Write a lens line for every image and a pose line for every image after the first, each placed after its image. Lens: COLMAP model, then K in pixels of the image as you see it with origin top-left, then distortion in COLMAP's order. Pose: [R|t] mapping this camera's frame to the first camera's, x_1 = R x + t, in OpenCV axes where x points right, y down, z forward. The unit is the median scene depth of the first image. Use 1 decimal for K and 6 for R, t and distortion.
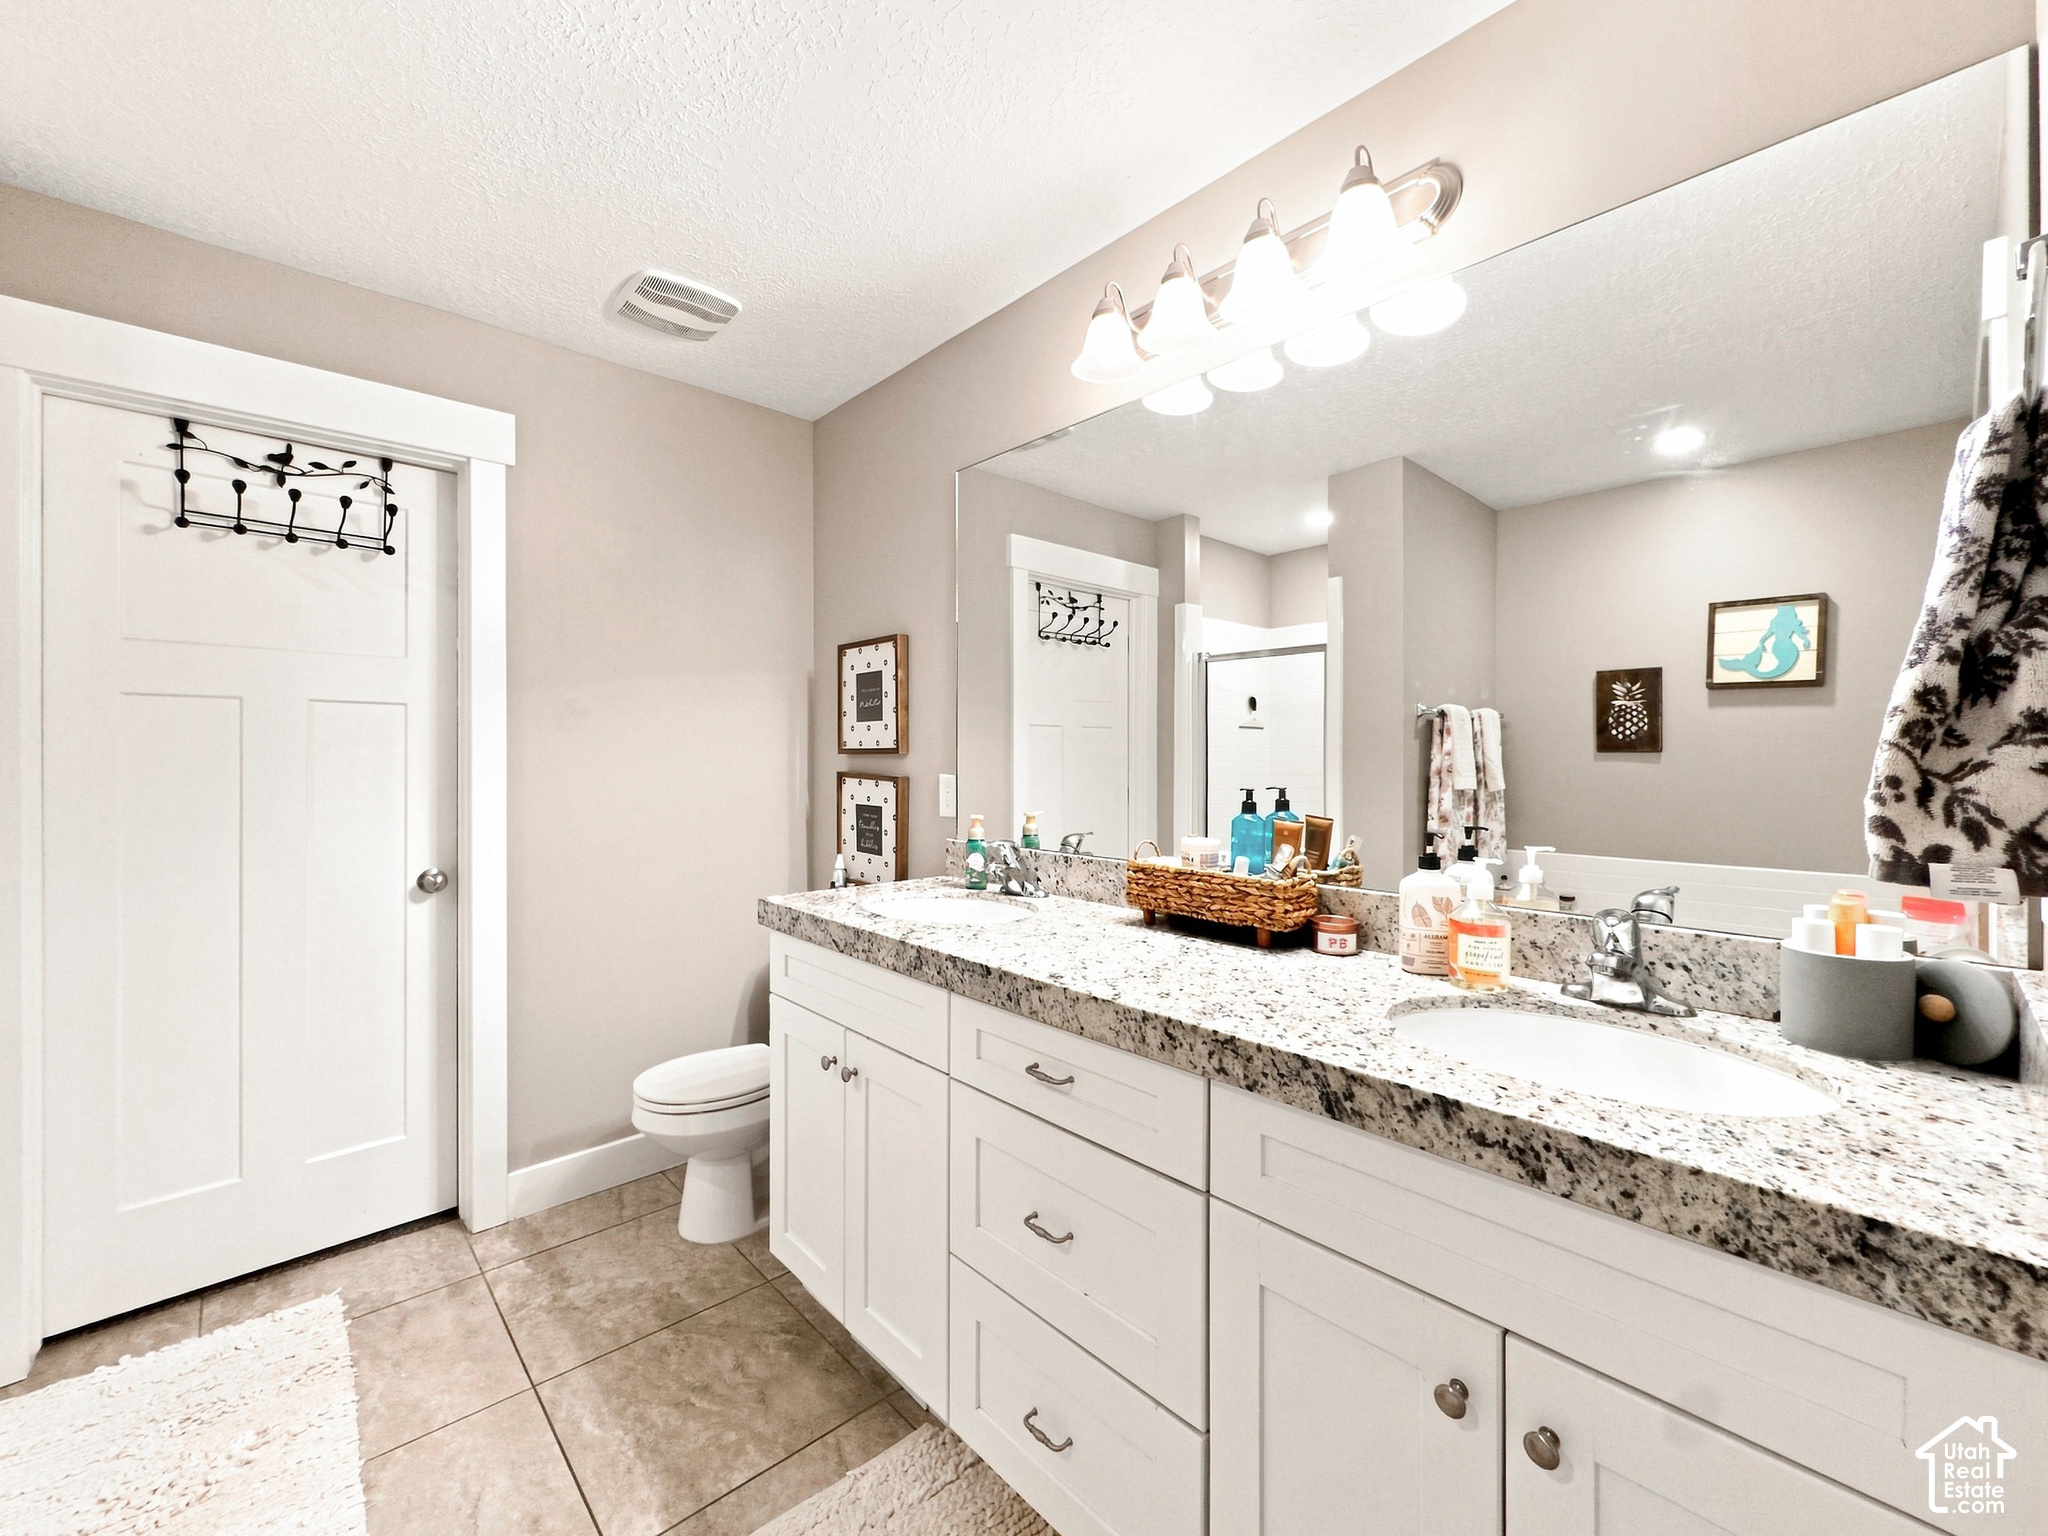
lens RADIAL K [[828.3, 0, 1024.2], [0, 828.3, 762.2], [0, 0, 1]] dist [-0.003875, -0.000324]
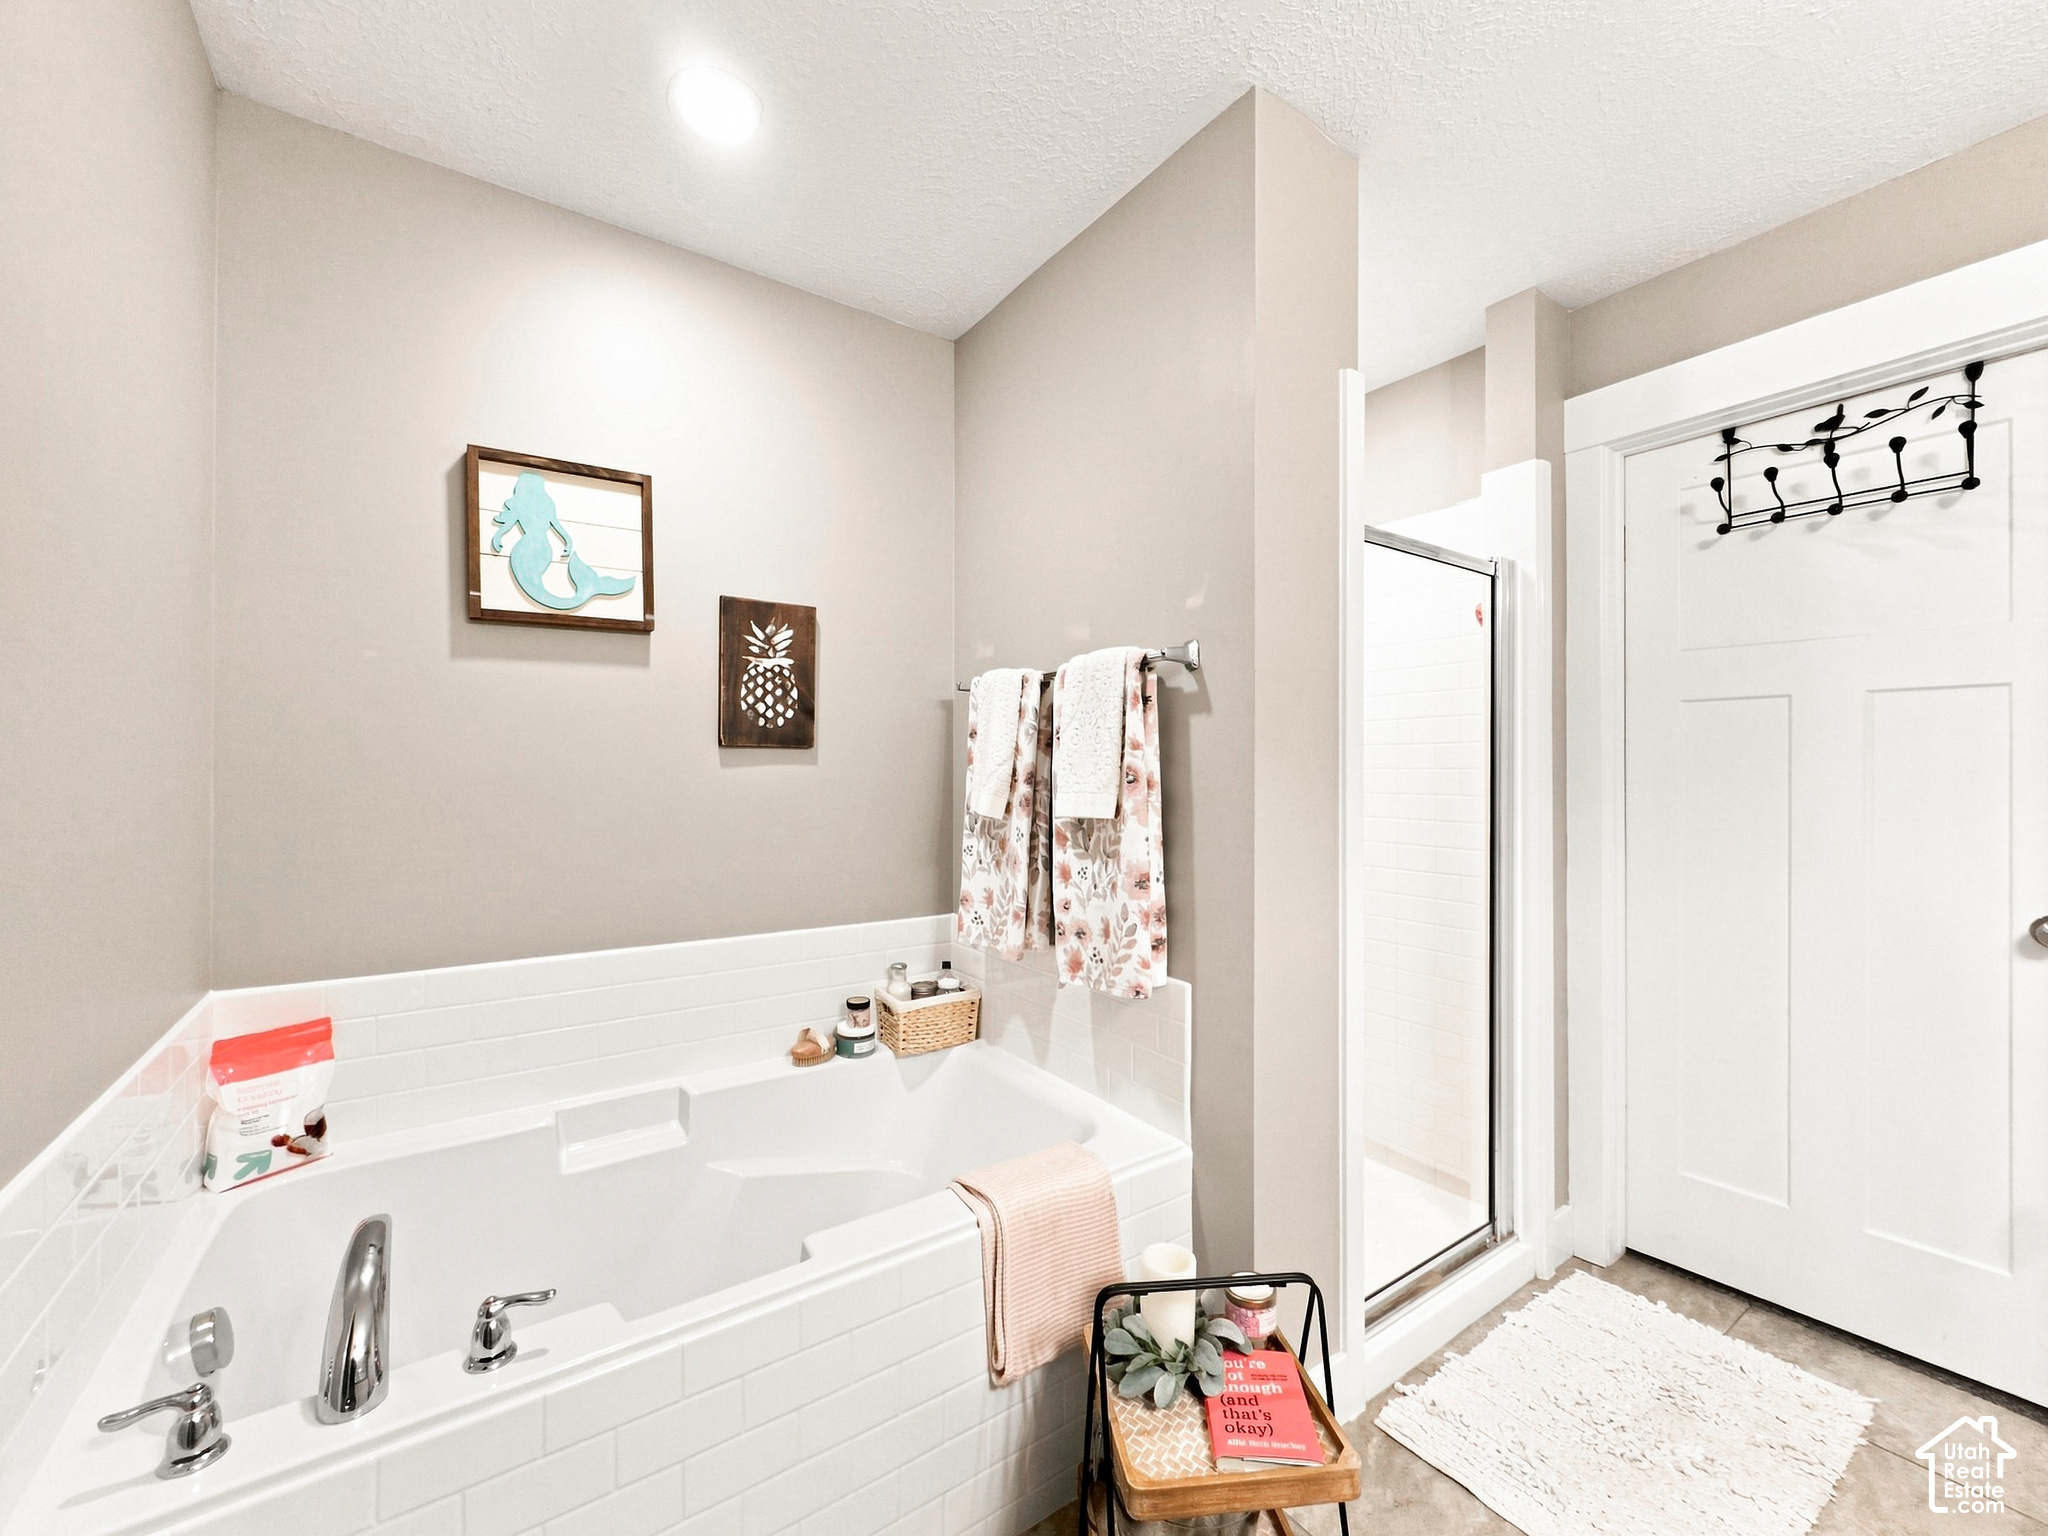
lens RADIAL K [[828.3, 0, 1021.4], [0, 828.3, 769.4], [0, 0, 1]] dist [-0.003875, -0.000324]
pose [[-0.140873, -0.005039, -0.990015, 0.110726], [-0.009032, 0.999952, -0.003805, 0.018659], [0.989986, 0.008406, -0.140912, 0.268106]]
